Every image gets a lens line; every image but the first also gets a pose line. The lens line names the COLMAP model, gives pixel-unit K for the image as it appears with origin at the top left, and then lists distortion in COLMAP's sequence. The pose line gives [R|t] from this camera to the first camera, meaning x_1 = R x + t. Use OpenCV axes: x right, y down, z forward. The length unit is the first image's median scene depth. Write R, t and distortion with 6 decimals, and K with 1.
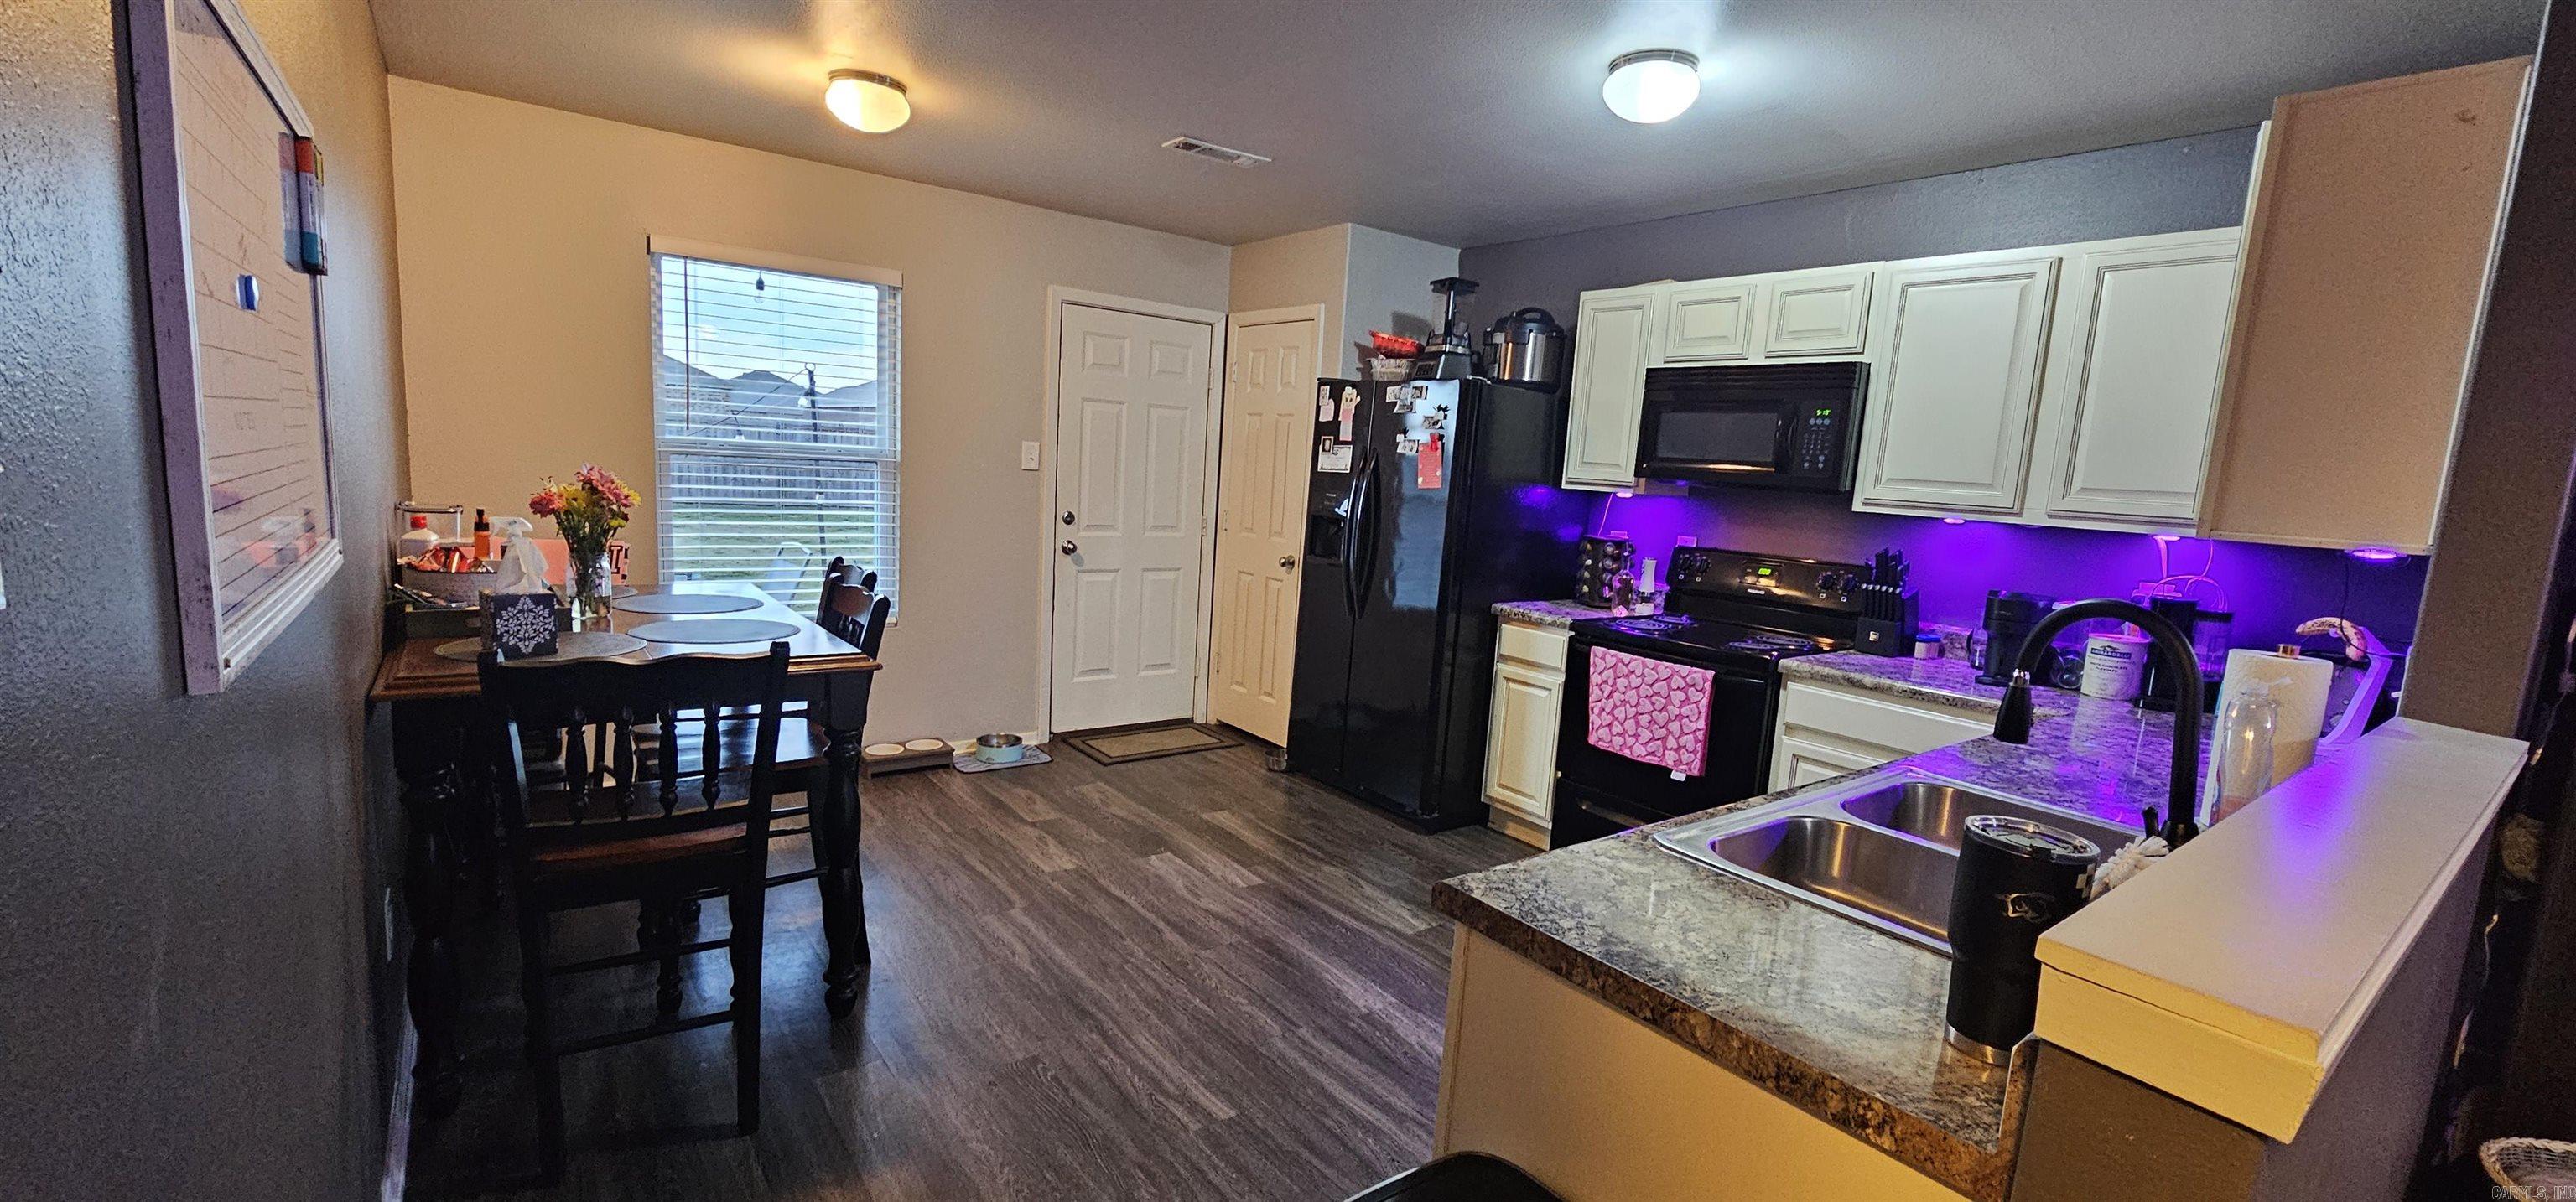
lens RADIAL K [[1053.9, 0, 1281.5], [0, 1053.9, 598.6], [0, 0, 1]] dist [-0.002262, 0.002088]
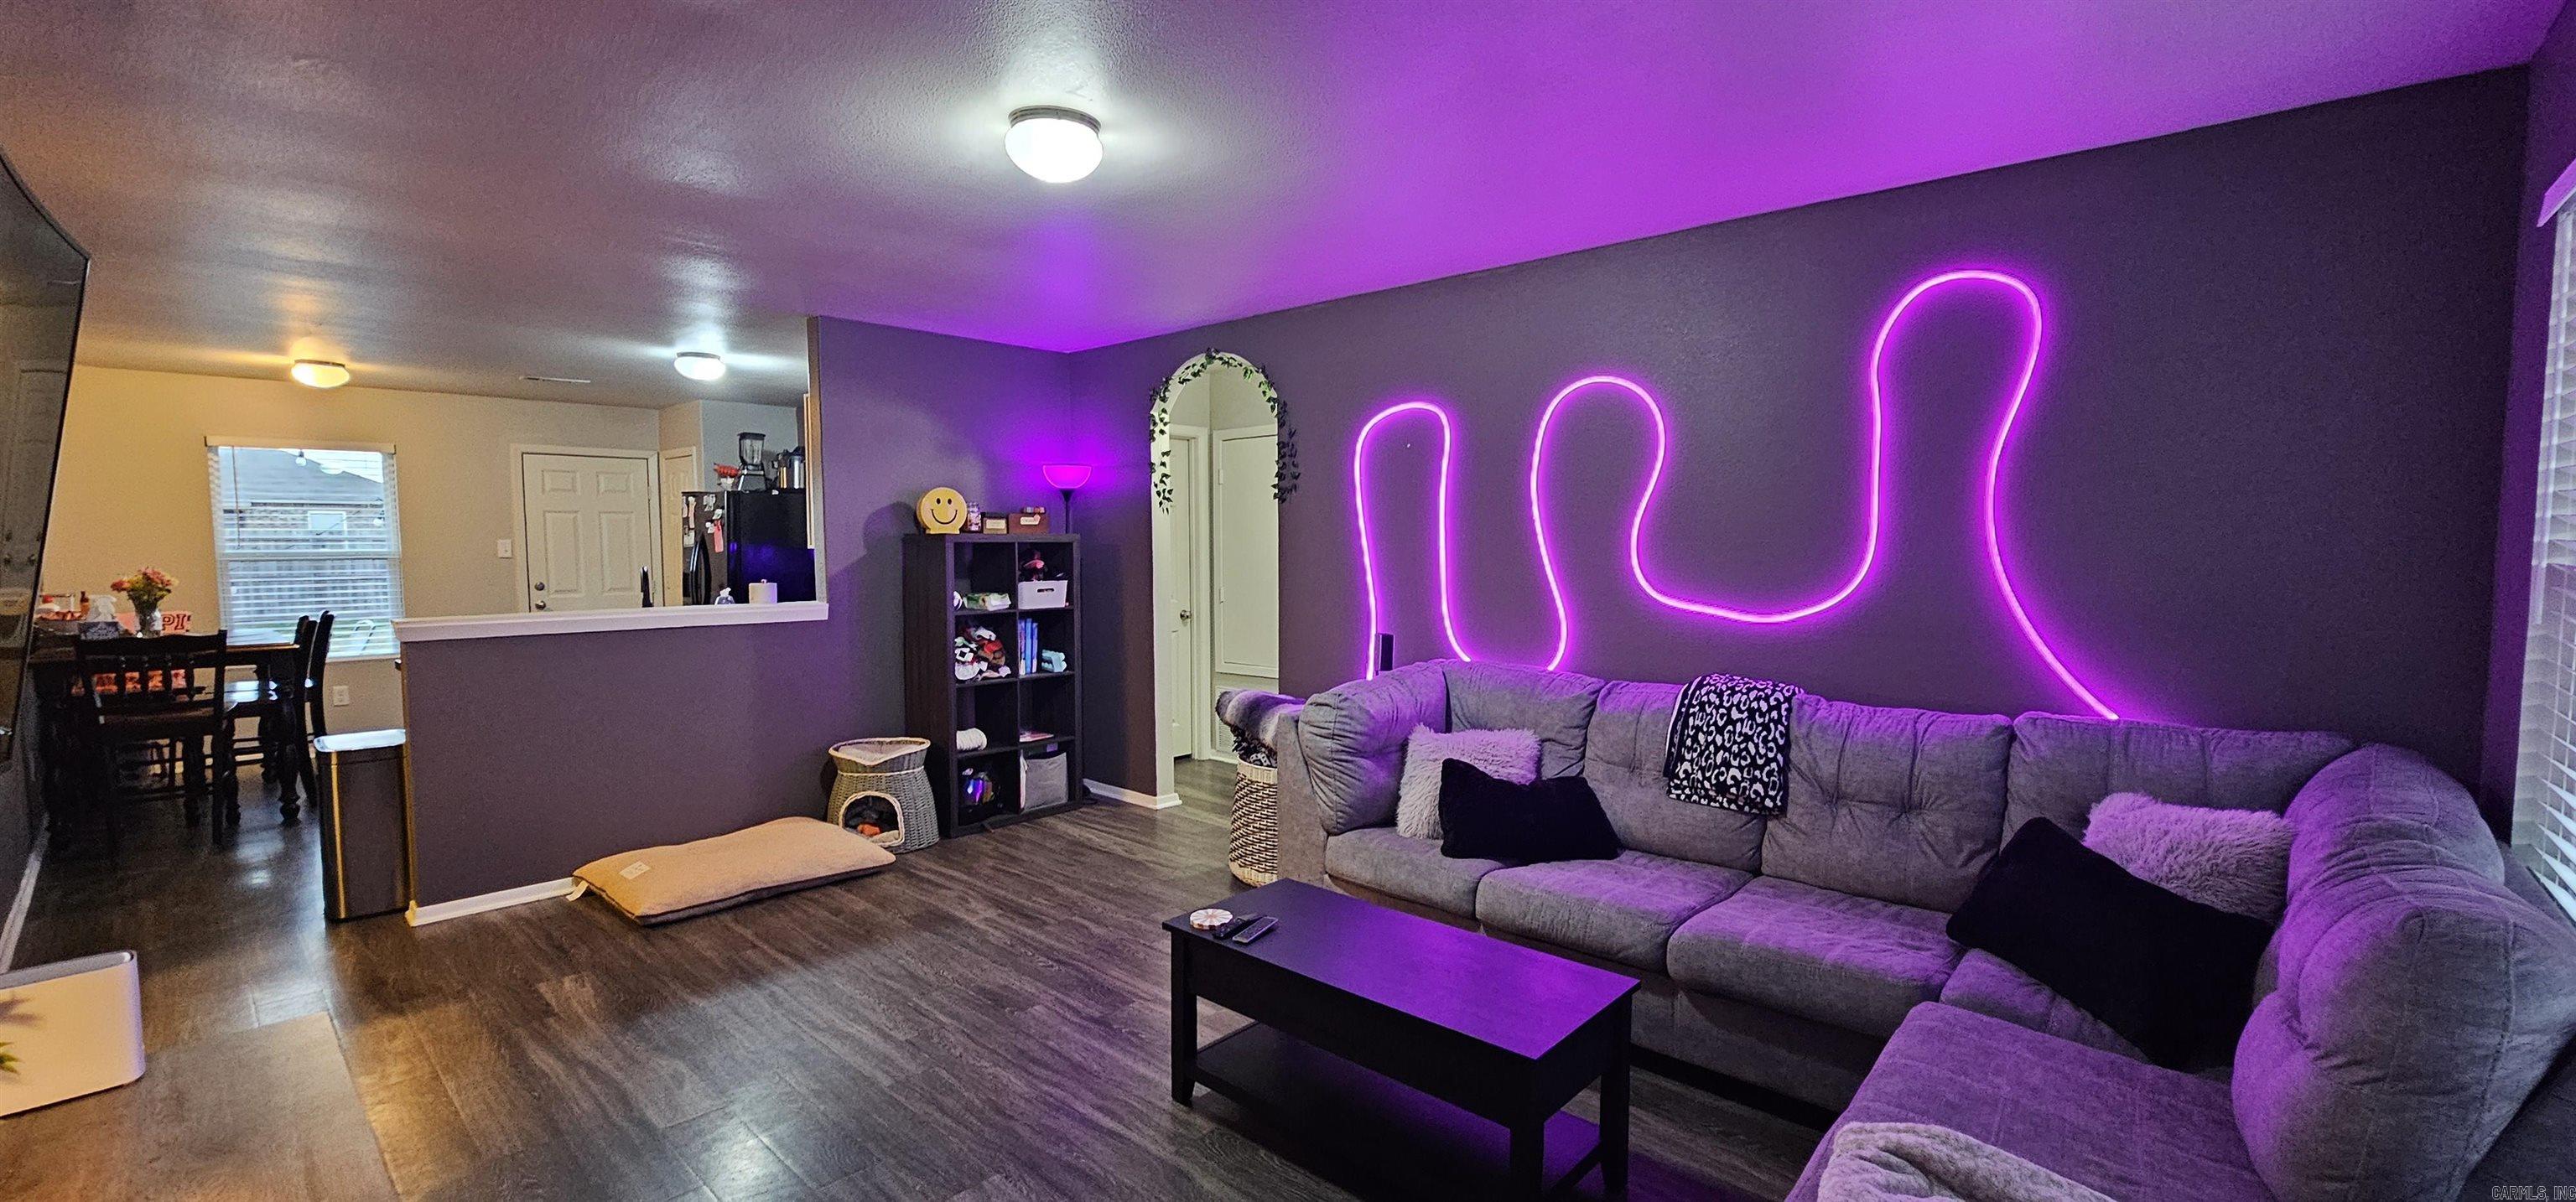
lens RADIAL K [[1053.9, 0, 1295.5], [0, 1053.9, 594.8], [0, 0, 1]] dist [-0.002262, 0.002088]
pose [[0.981170, -0.071730, 0.179334, 1.151764], [0.084136, 0.994489, -0.062547, 0.241673], [-0.173859, 0.076458, 0.981798, -1.383803]]
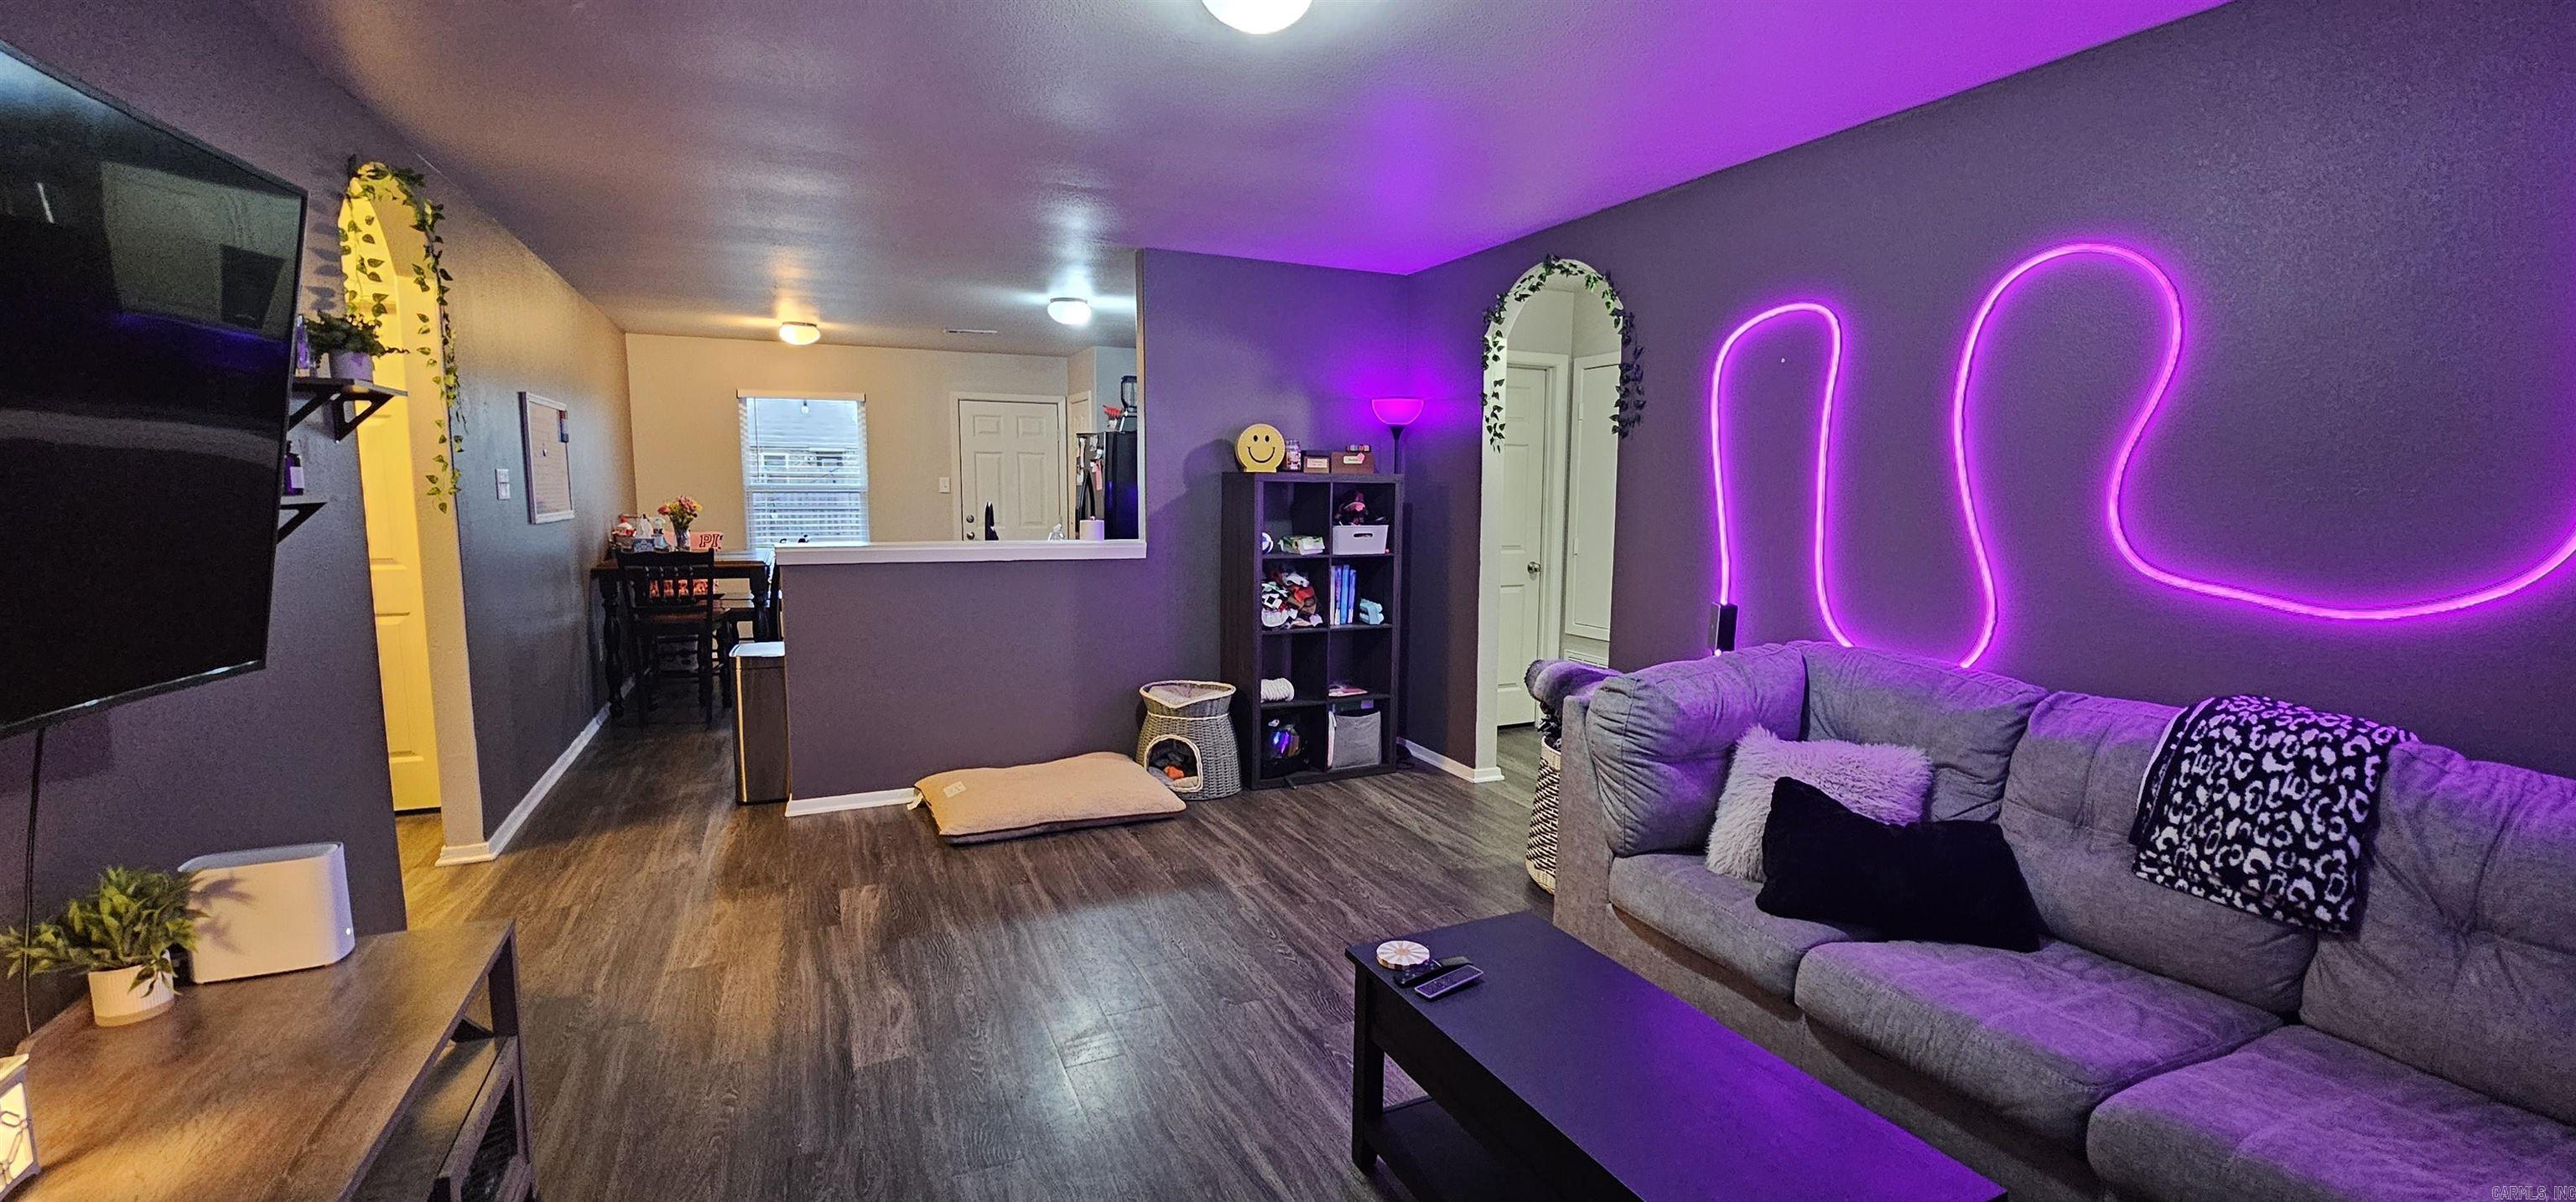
lens RADIAL K [[1053.9, 0, 1320.2], [0, 1053.9, 599.0], [0, 0, 1]] dist [-0.002262, 0.002088]
pose [[0.979471, -0.028825, -0.199514, 1.335455], [0.023447, 0.999297, -0.029266, 0.231902], [0.200217, 0.023987, 0.979458, -1.161849]]
